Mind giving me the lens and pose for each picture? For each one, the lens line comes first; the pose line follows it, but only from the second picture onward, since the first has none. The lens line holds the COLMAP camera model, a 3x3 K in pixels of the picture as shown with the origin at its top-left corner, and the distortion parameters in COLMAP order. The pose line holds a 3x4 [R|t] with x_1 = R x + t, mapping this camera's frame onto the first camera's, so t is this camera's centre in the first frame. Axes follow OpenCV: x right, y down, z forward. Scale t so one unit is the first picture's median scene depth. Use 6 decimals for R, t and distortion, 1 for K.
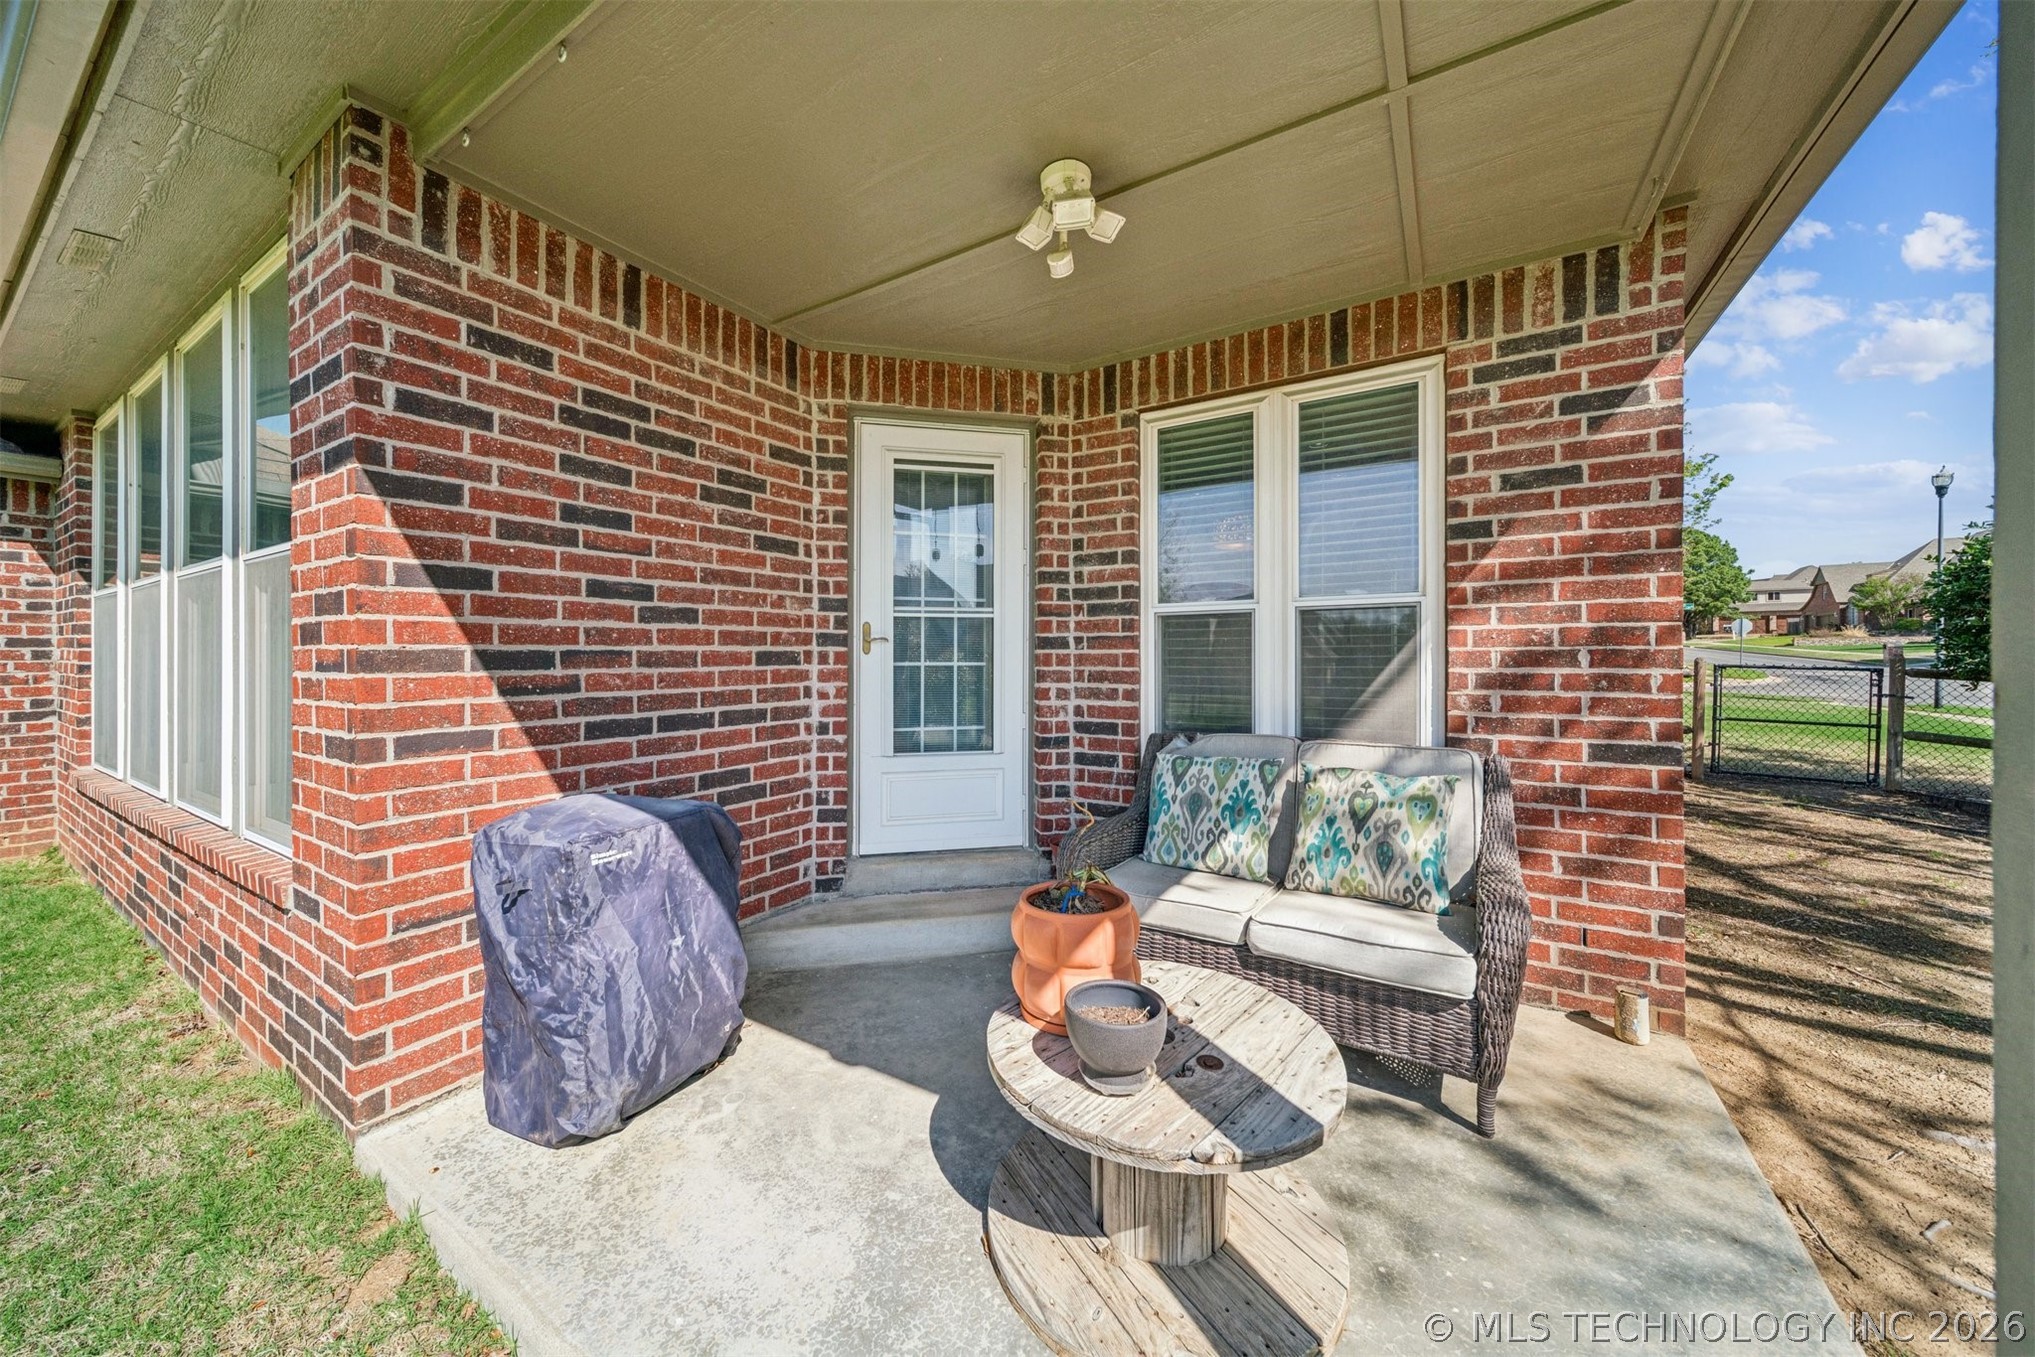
lens RADIAL K [[712.6, 0, 993.3], [0, 712.6, 659.2], [0, 0, 1]] dist [0.008338, -0.001994]
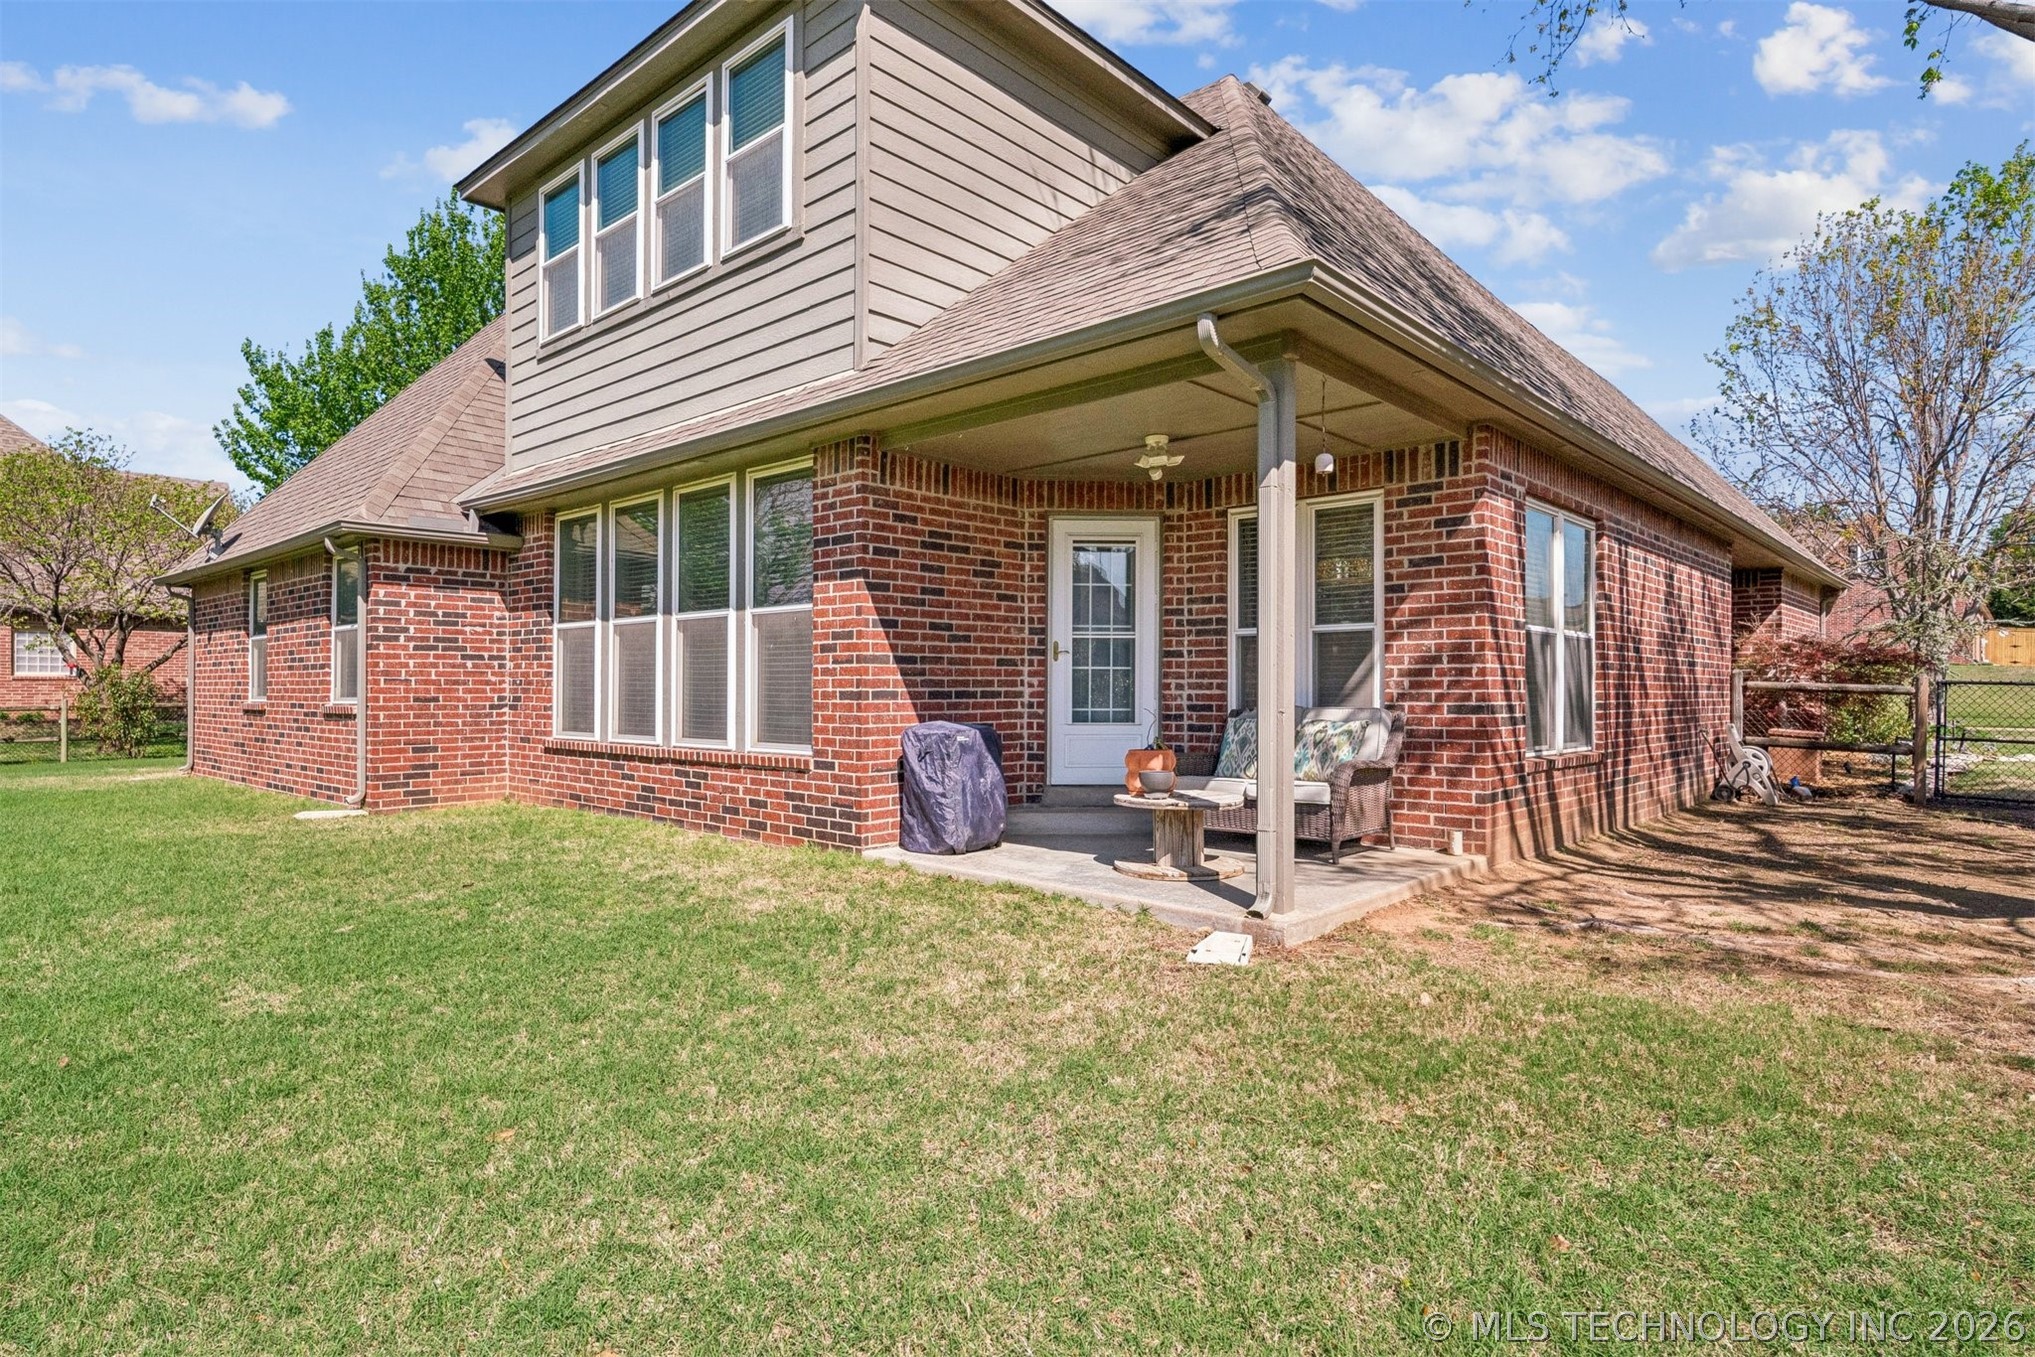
lens RADIAL K [[1092.5, 0, 995.9], [0, 1092.5, 684.8], [0, 0, 1]] dist [0.007075, 0.000650]
pose [[0.983081, 0.002122, -0.183158, 0.177347], [-0.003795, 0.999954, -0.008787, 0.085327], [0.183131, 0.009333, 0.983044, -1.811376]]
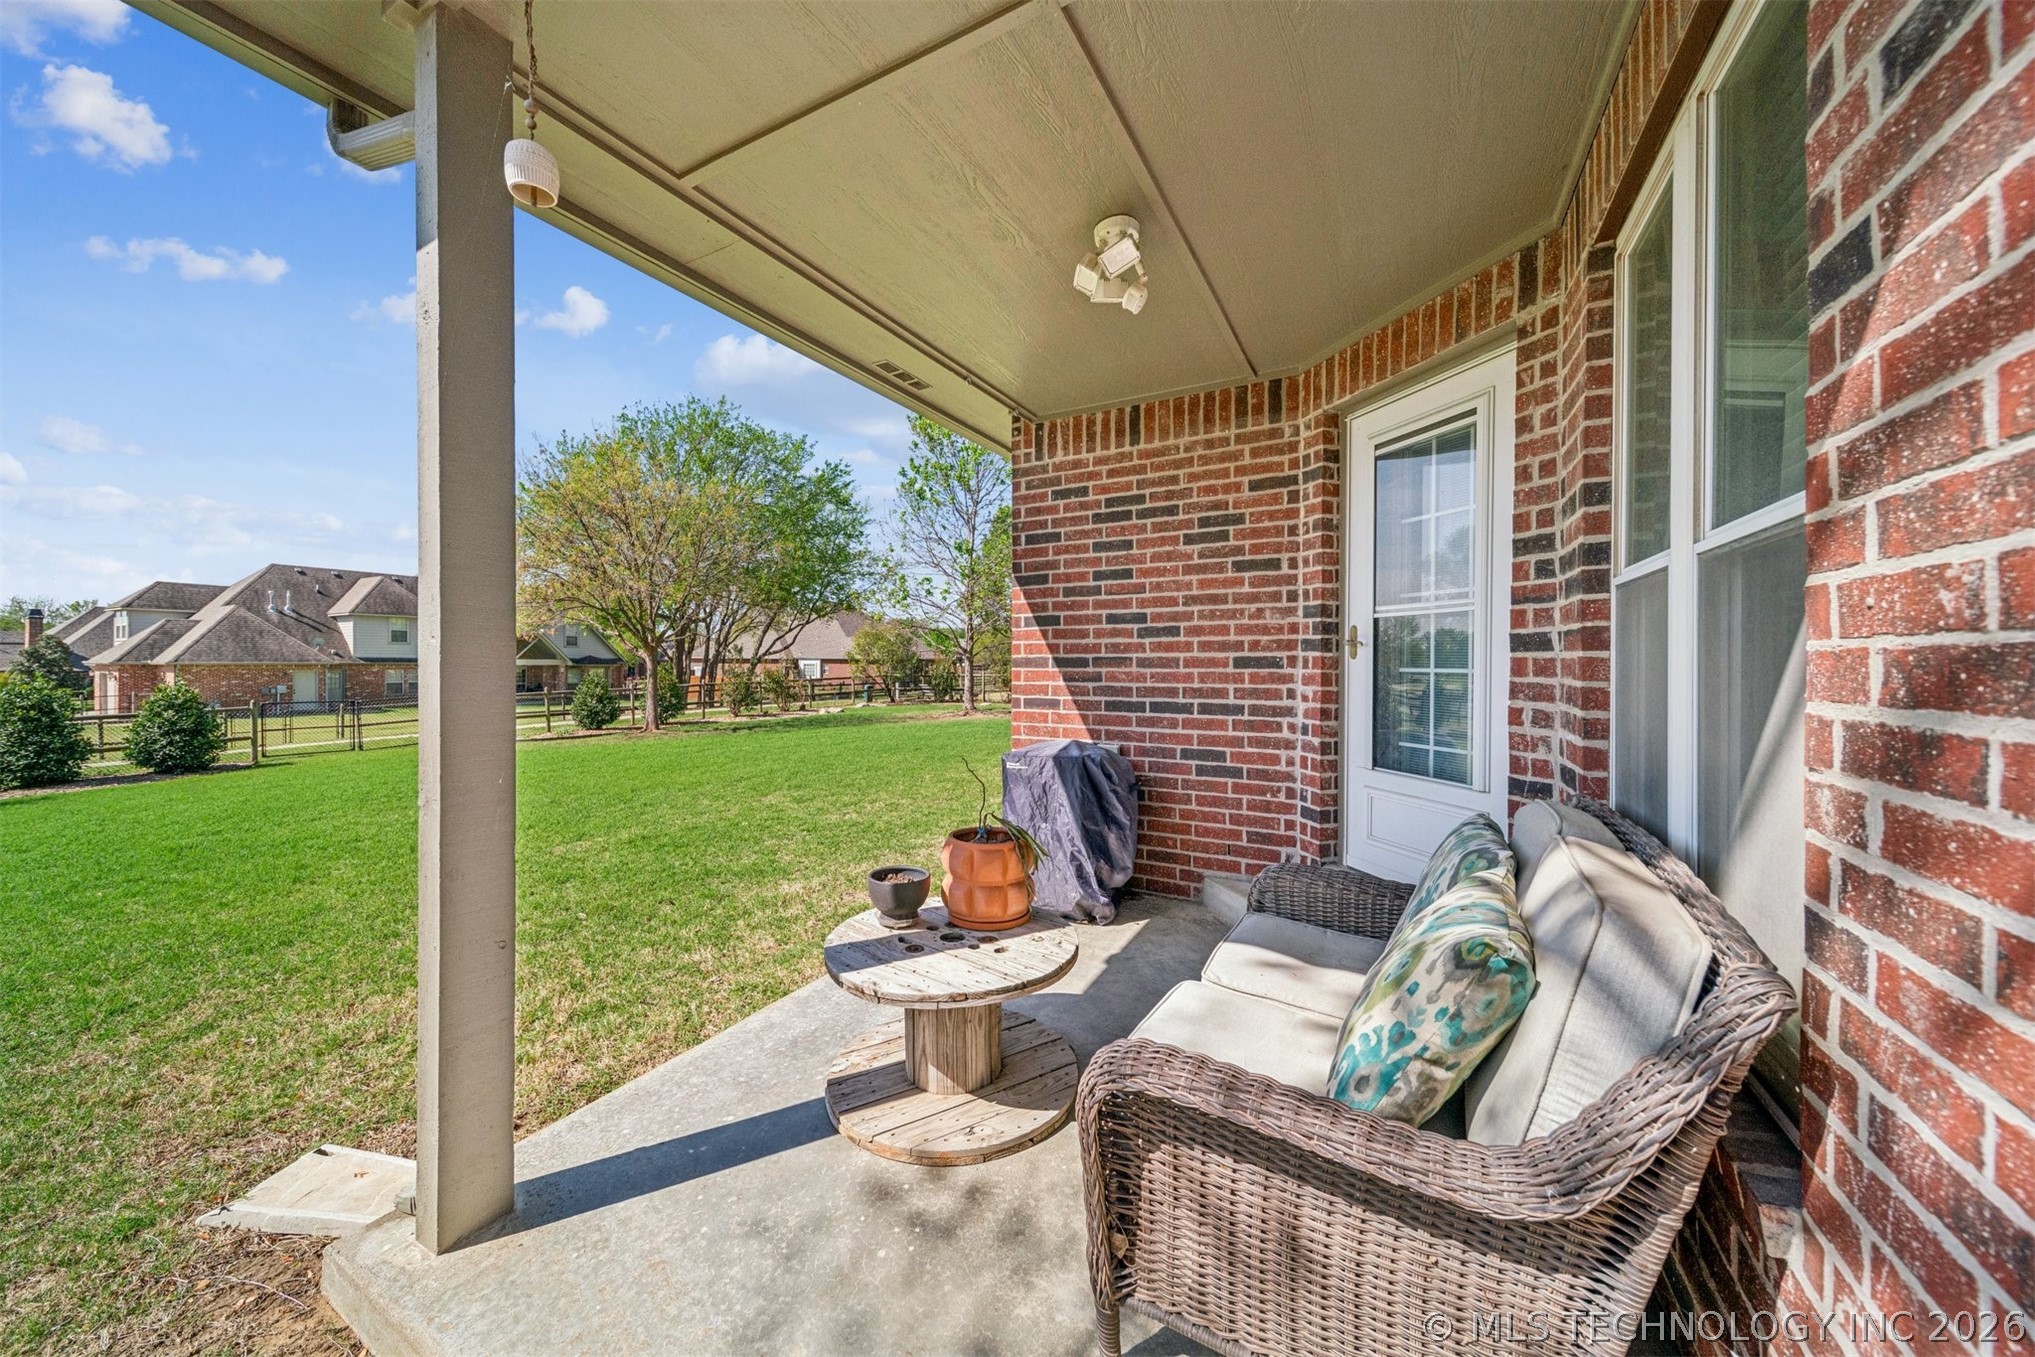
lens RADIAL K [[712.6, 0, 1012.3], [0, 712.6, 663.4], [0, 0, 1]] dist [0.008338, -0.001994]
pose [[0.066335, 0.007073, -0.997772, 0.922520], [-0.004912, 0.999965, 0.006762, -0.006417], [0.997785, 0.004453, 0.066367, 0.587412]]
